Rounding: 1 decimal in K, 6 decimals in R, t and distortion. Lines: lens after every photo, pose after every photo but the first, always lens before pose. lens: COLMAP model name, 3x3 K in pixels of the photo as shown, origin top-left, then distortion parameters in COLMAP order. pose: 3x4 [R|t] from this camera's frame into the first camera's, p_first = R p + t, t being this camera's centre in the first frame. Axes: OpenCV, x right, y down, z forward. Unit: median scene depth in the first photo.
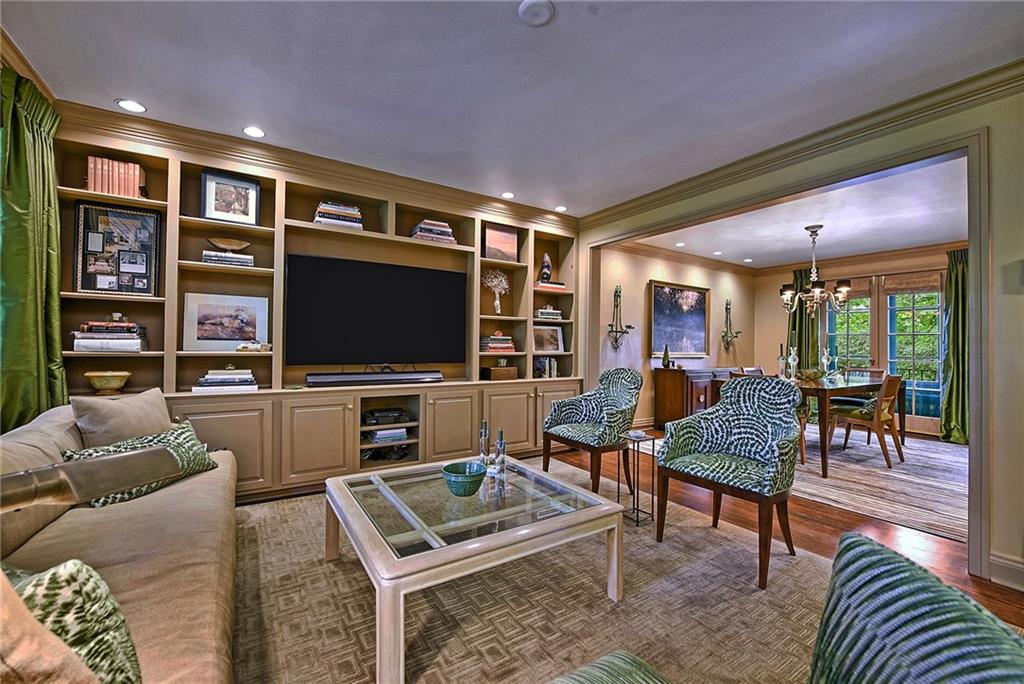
lens RADIAL K [[409.4, 0, 512.0], [0, 409.4, 342.0], [0, 0, 1]] dist [-0.001300, -0.000294]
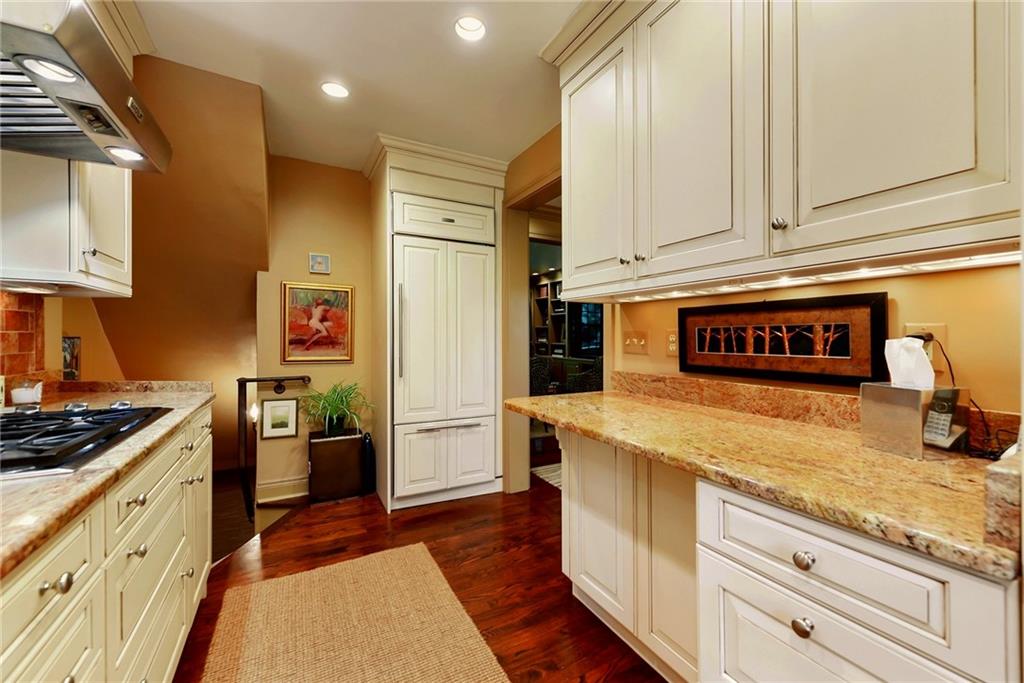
lens RADIAL K [[409.4, 0, 512.0], [0, 409.4, 341.5], [0, 0, 1]] dist [-0.001300, -0.000294]
pose [[-0.077964, -0.008774, -0.996918, 2.216578], [0.005704, 0.999941, -0.009246, 0.037471], [0.996940, -0.006407, -0.077909, 0.890850]]
